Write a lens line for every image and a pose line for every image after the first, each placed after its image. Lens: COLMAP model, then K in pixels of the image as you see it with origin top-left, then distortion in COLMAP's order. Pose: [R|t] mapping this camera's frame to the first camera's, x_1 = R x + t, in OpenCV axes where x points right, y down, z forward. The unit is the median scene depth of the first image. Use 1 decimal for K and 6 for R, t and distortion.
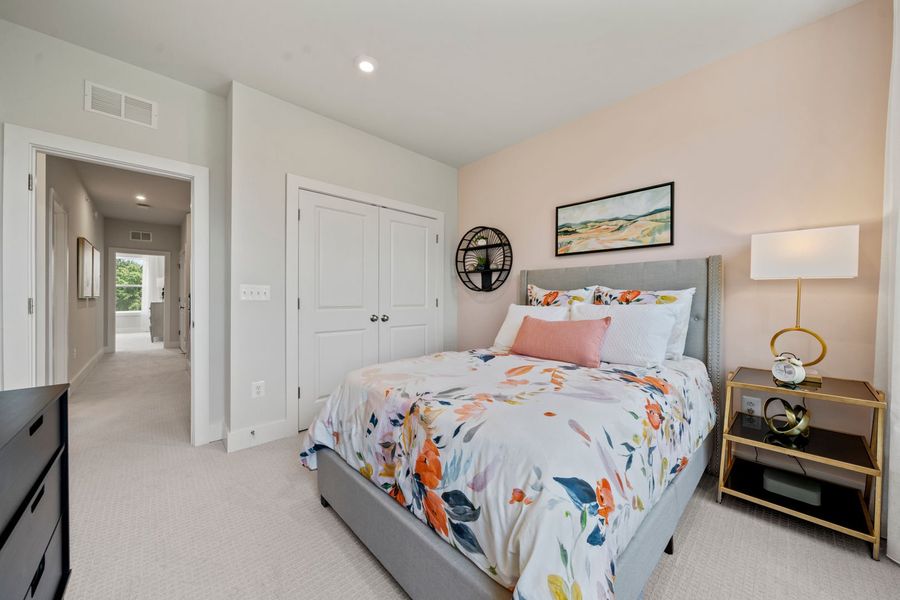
lens RADIAL K [[317.7, 0, 465.7], [0, 317.7, 301.6], [0, 0, 1]] dist [-0.000570, 0.000042]
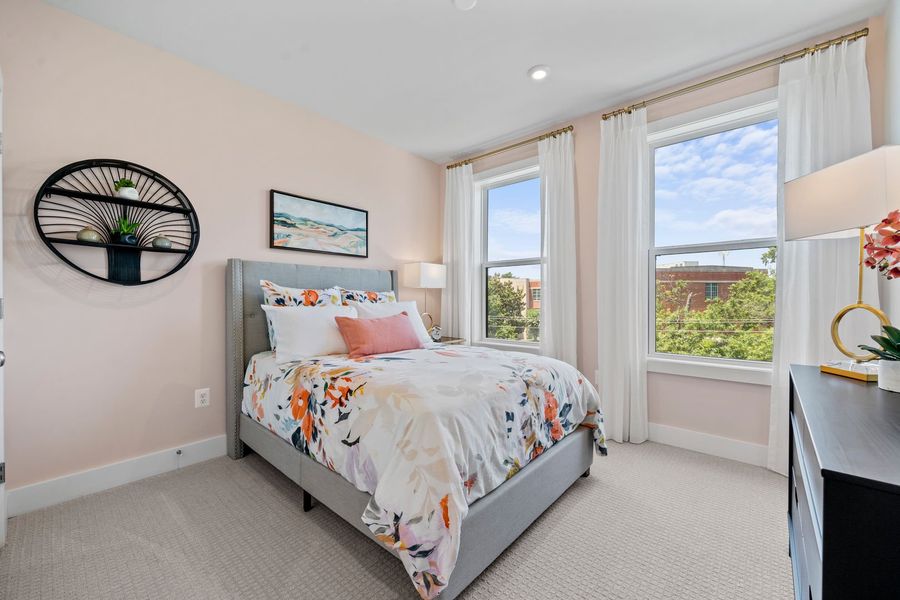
lens RADIAL K [[354.3, 0, 429.9], [0, 354.3, 301.5], [0, 0, 1]] dist [-0.000565, -0.000059]
pose [[-0.032238, -0.012444, 0.999403, -0.709127], [0.010891, 0.999859, 0.012801, -0.007456], [-0.999421, 0.011297, -0.032098, 0.644469]]
